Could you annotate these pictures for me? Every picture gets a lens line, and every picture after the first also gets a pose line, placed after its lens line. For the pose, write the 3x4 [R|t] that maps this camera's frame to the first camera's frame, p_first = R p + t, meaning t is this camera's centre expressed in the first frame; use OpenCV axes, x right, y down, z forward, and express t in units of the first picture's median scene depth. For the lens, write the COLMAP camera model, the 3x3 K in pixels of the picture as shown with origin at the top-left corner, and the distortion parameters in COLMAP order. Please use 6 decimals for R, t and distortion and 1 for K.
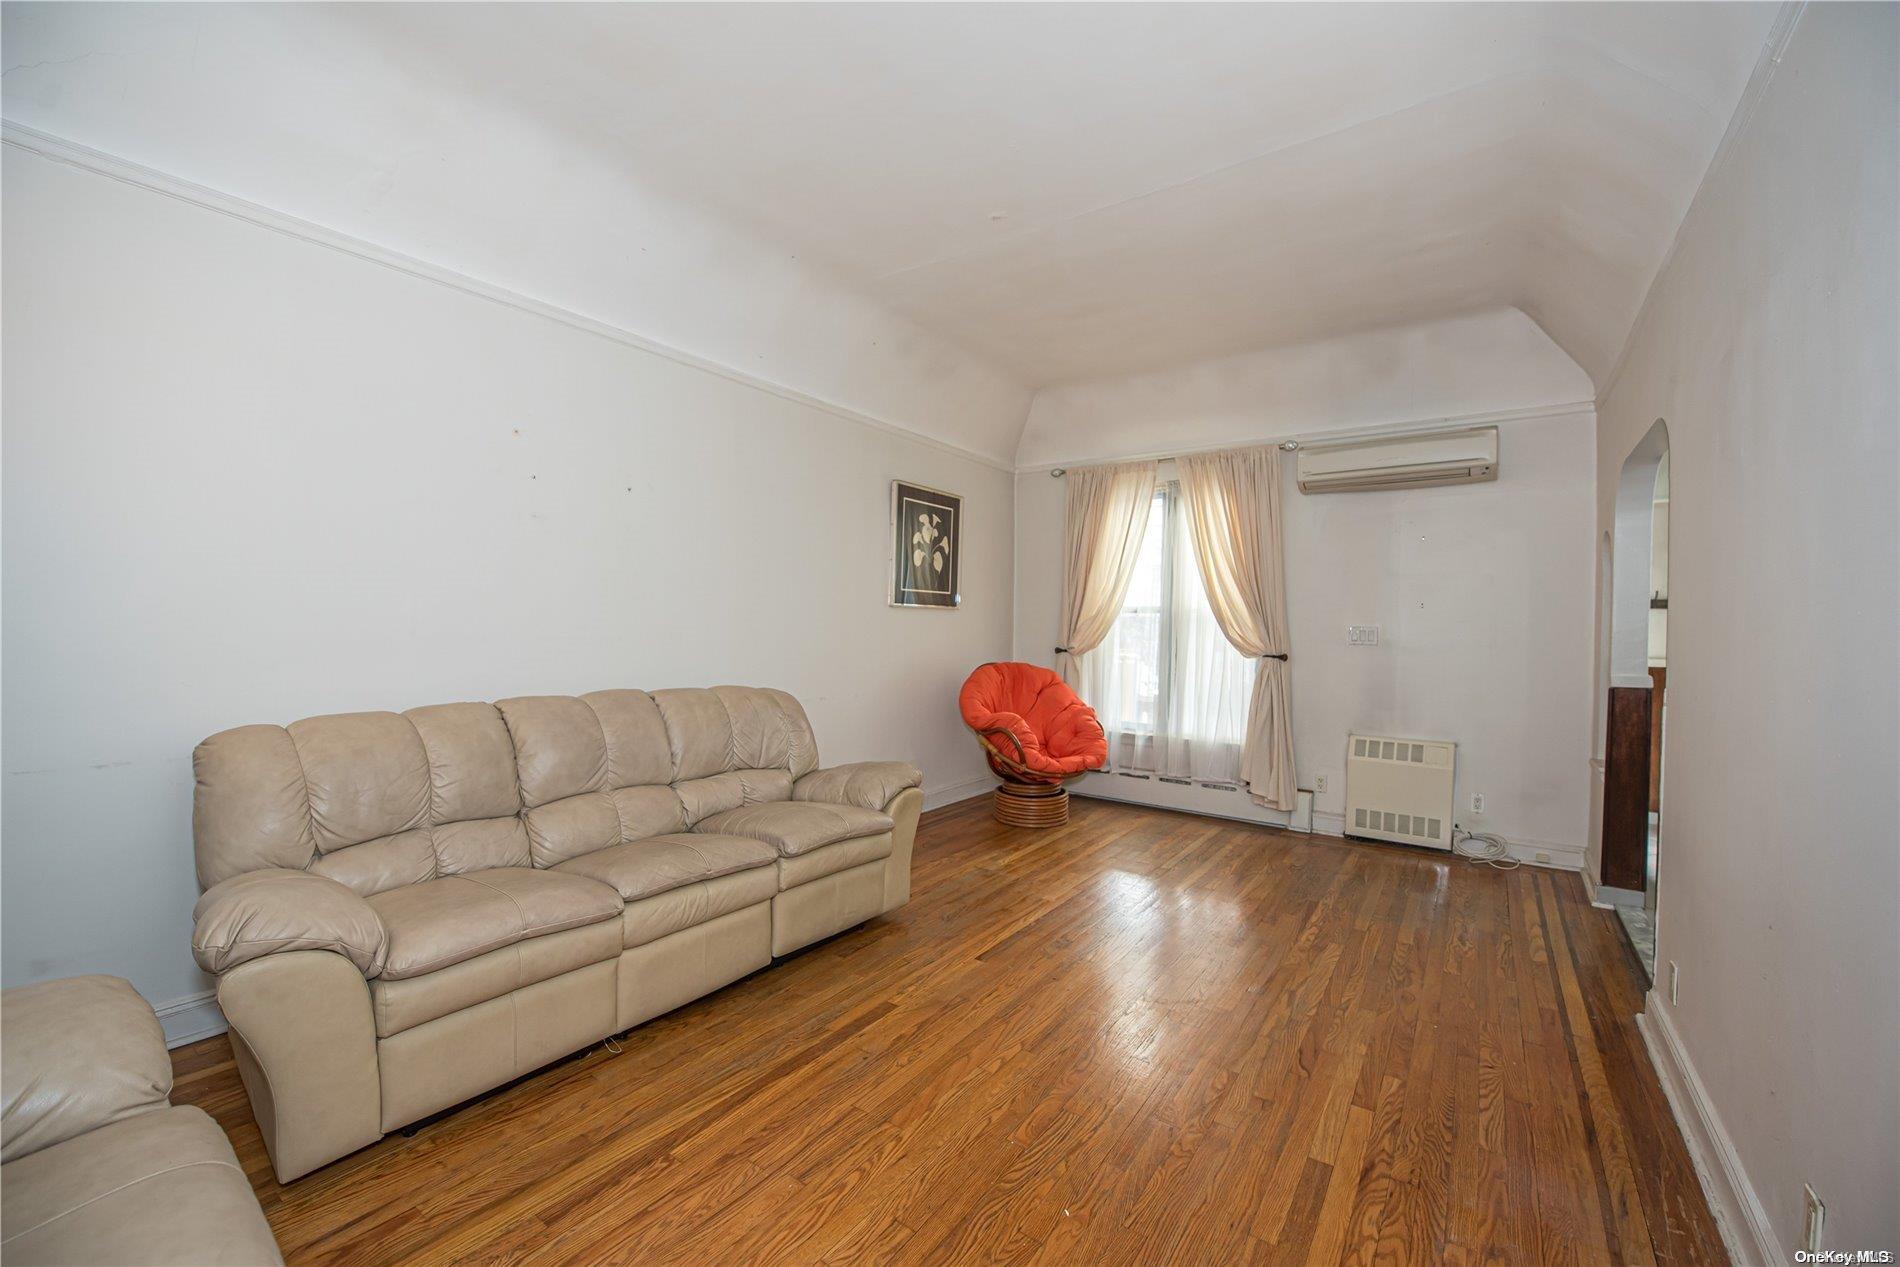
lens RADIAL K [[753.1, 0, 952.8], [0, 753.1, 636.4], [0, 0, 1]] dist [-0.014935, -0.003457]
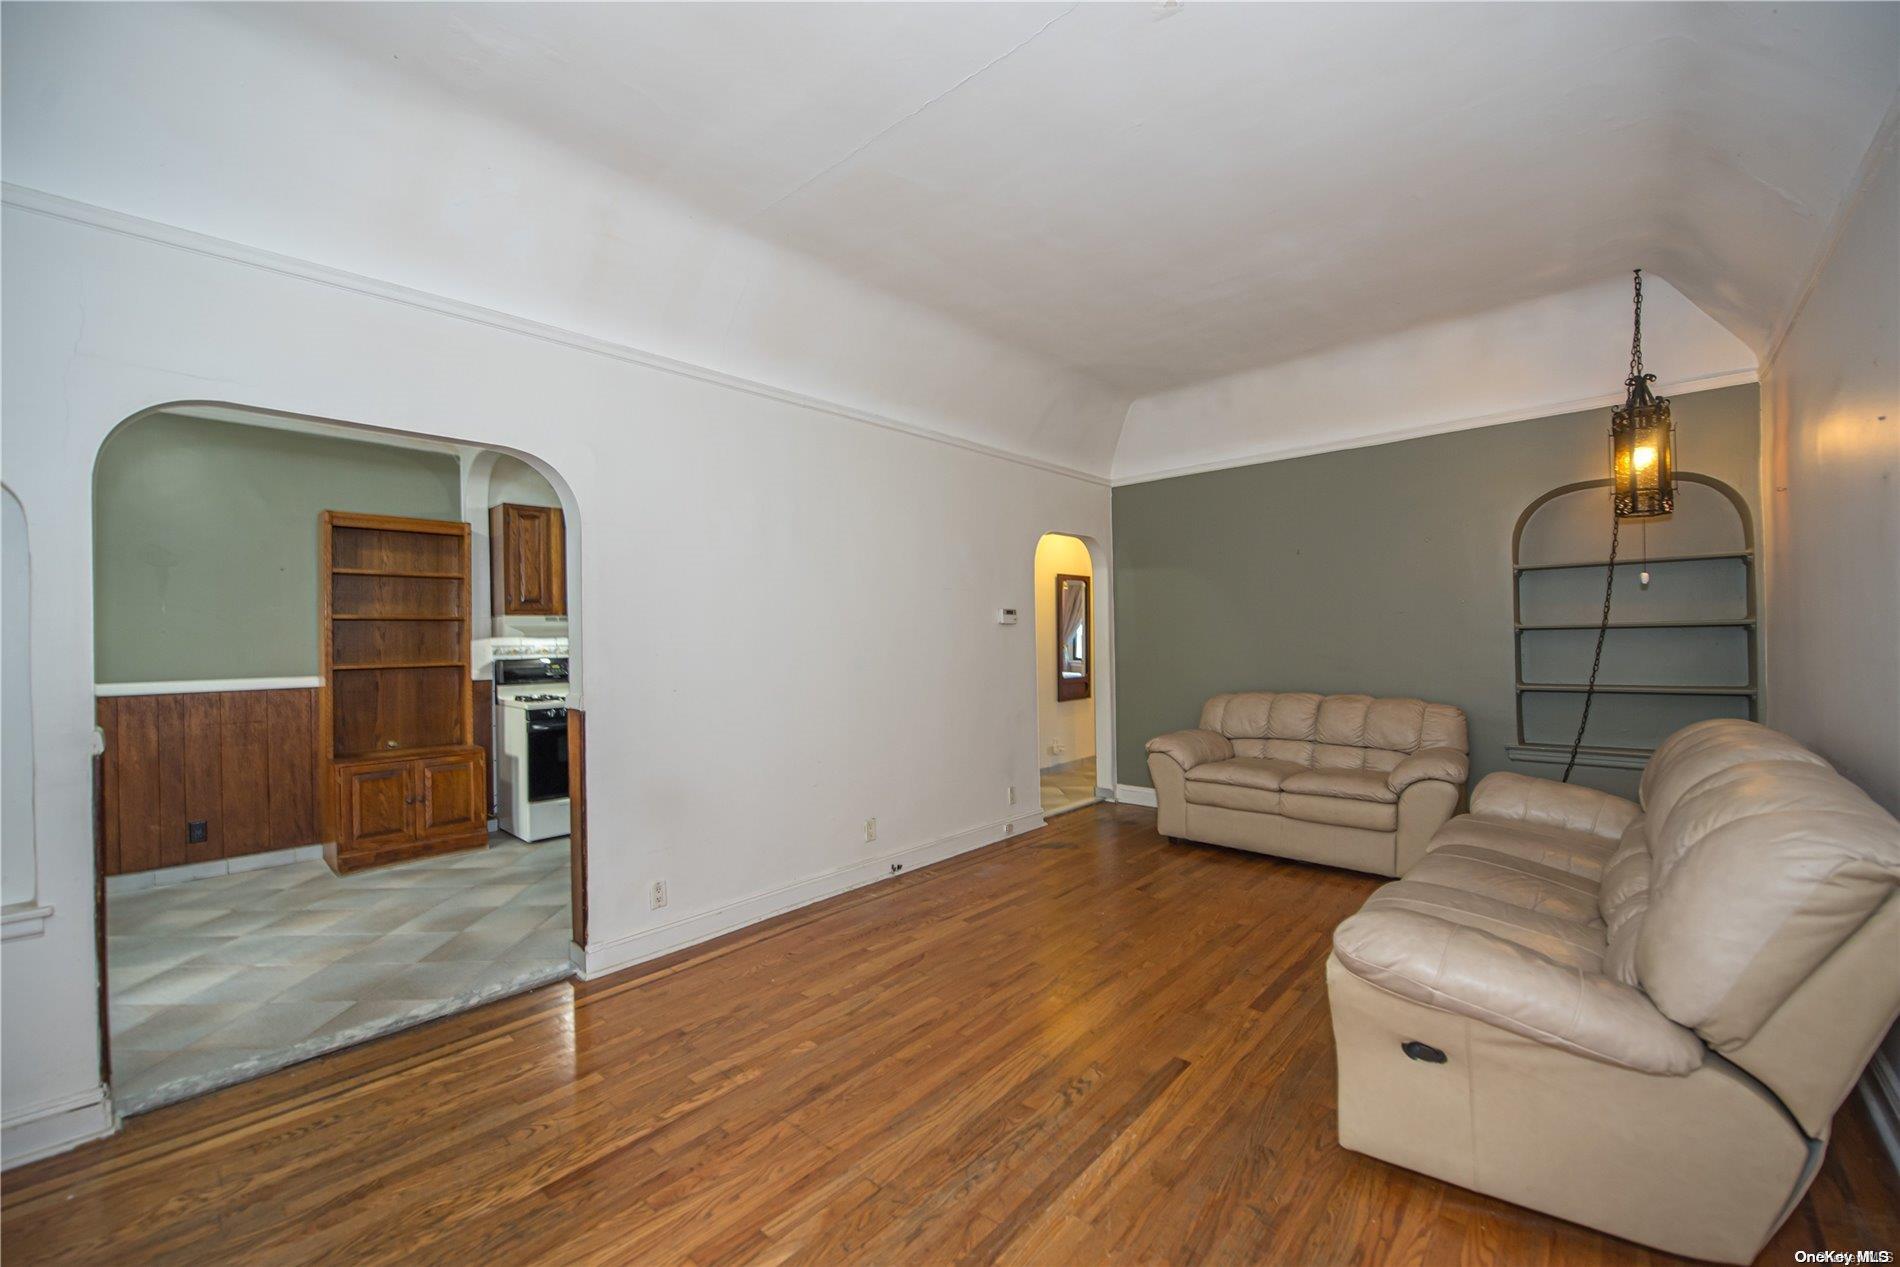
lens RADIAL K [[753.1, 0, 951.9], [0, 753.1, 634.2], [0, 0, 1]] dist [-0.014935, -0.003457]
pose [[-0.992714, 0.002851, 0.120459, 0.115619], [0.004234, 0.999928, 0.011225, -0.022076], [-0.120419, 0.011654, -0.992655, 1.142951]]
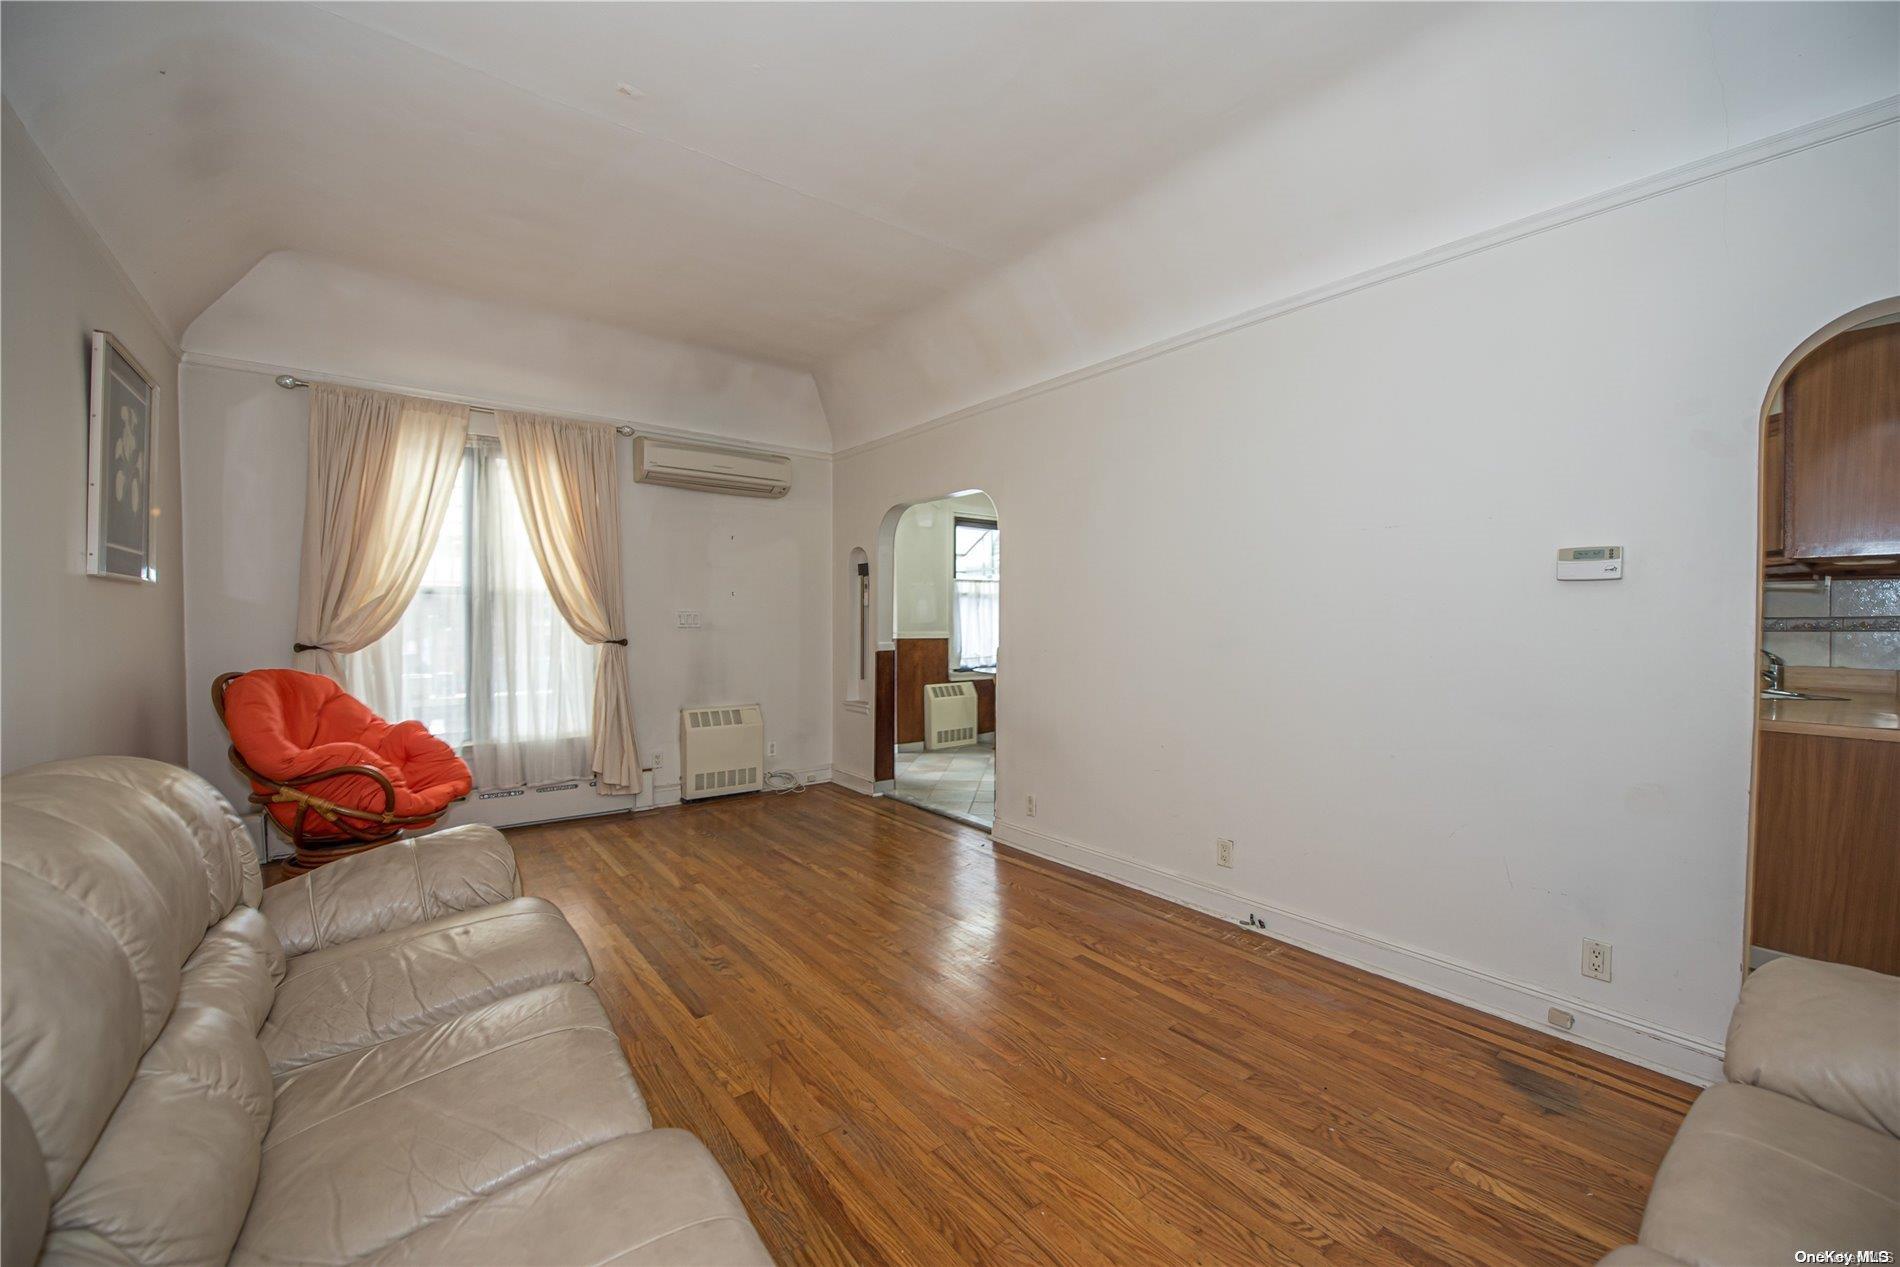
lens RADIAL K [[753.1, 0, 959.4], [0, 753.1, 634.0], [0, 0, 1]] dist [-0.014935, -0.003457]
pose [[0.282371, -0.032220, 0.958764, -0.418265], [0.010885, 0.999479, 0.030382, -0.008945], [-0.959244, 0.001857, 0.282574, 0.309302]]
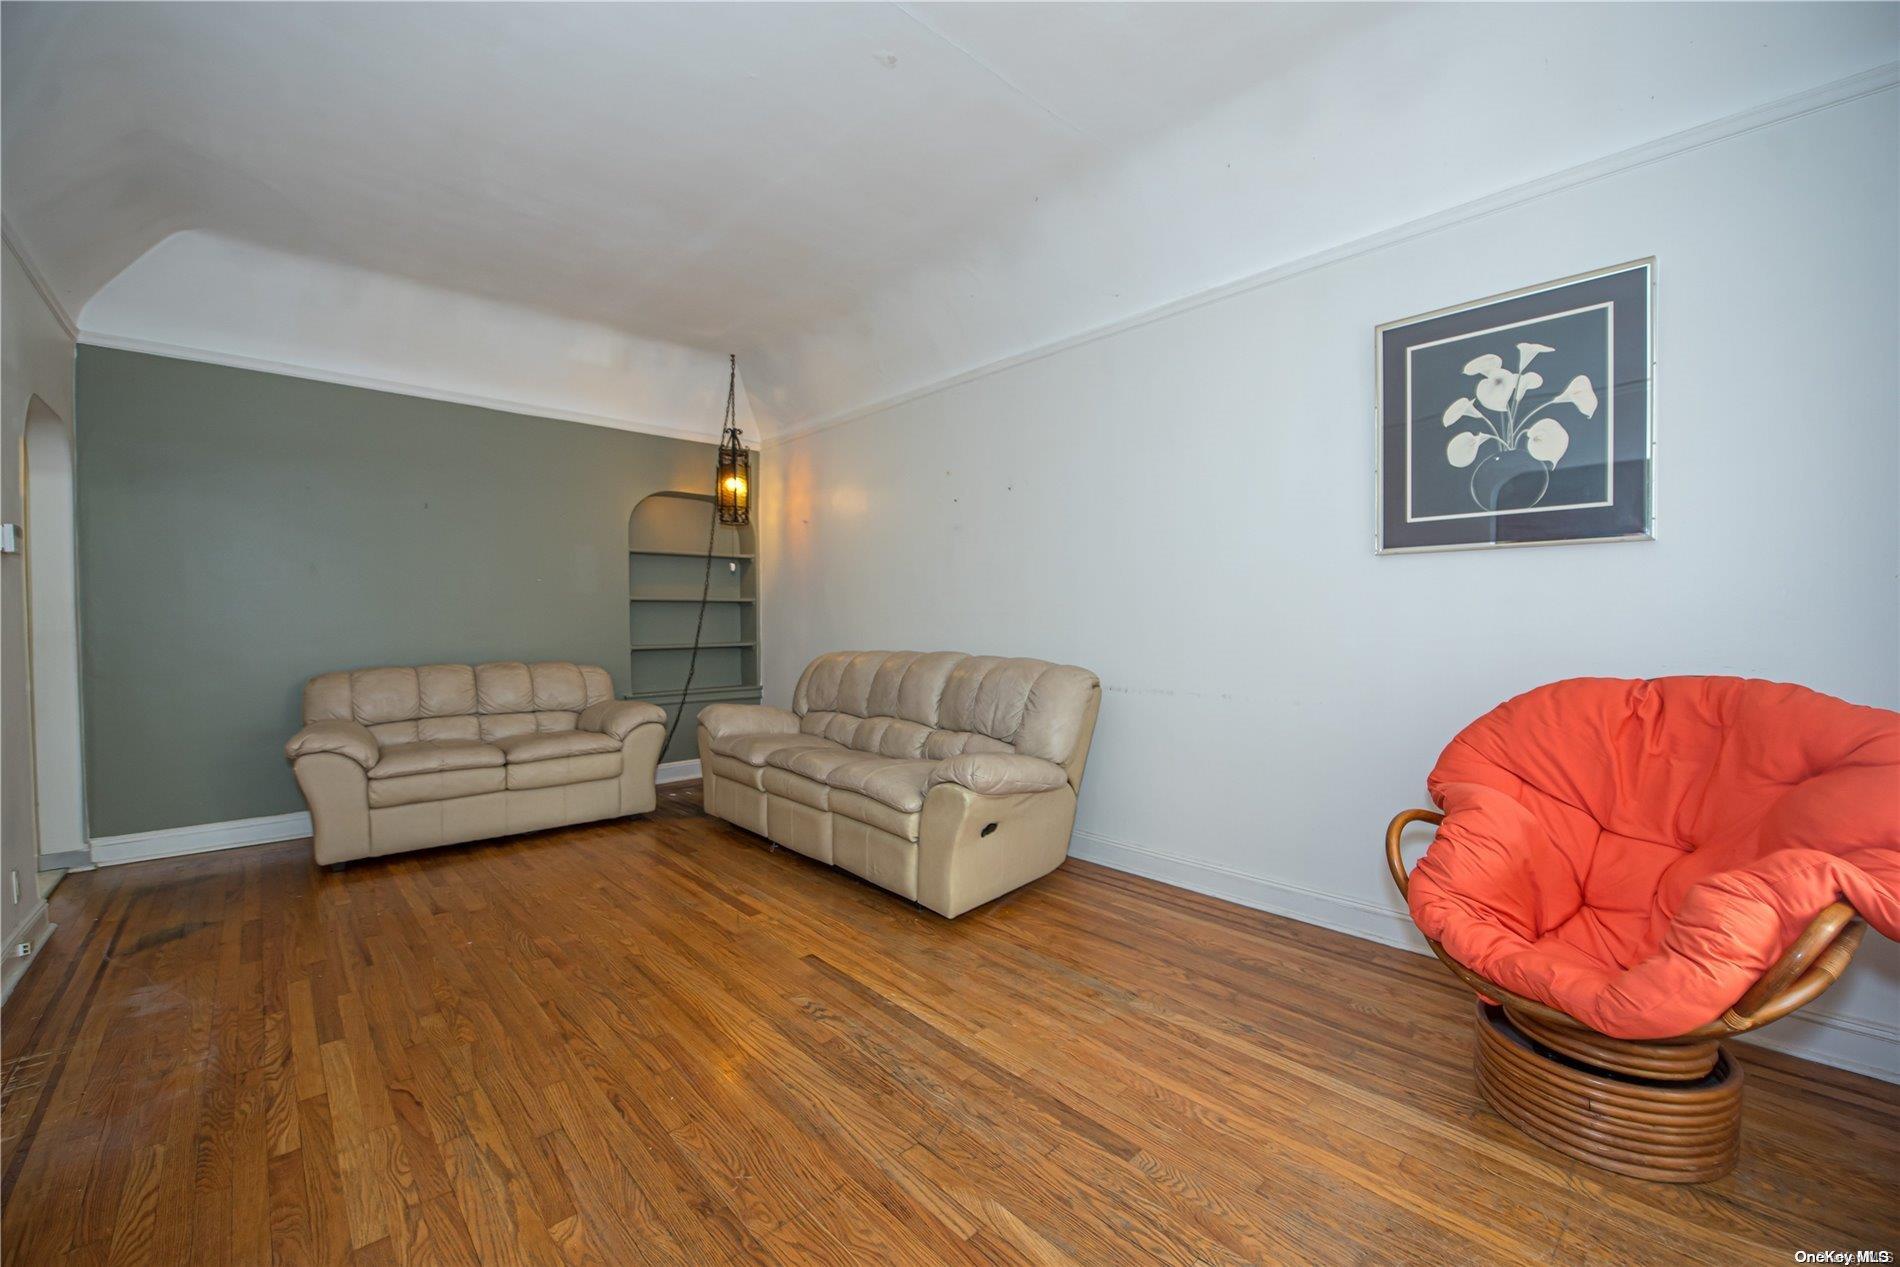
lens RADIAL K [[753.1, 0, 952.7], [0, 753.1, 633.1], [0, 0, 1]] dist [-0.014935, -0.003457]
pose [[-0.201775, 0.002749, -0.979428, 0.556913], [-0.014237, 0.999882, 0.005740, 0.020858], [0.979328, 0.015102, -0.201712, 0.847822]]
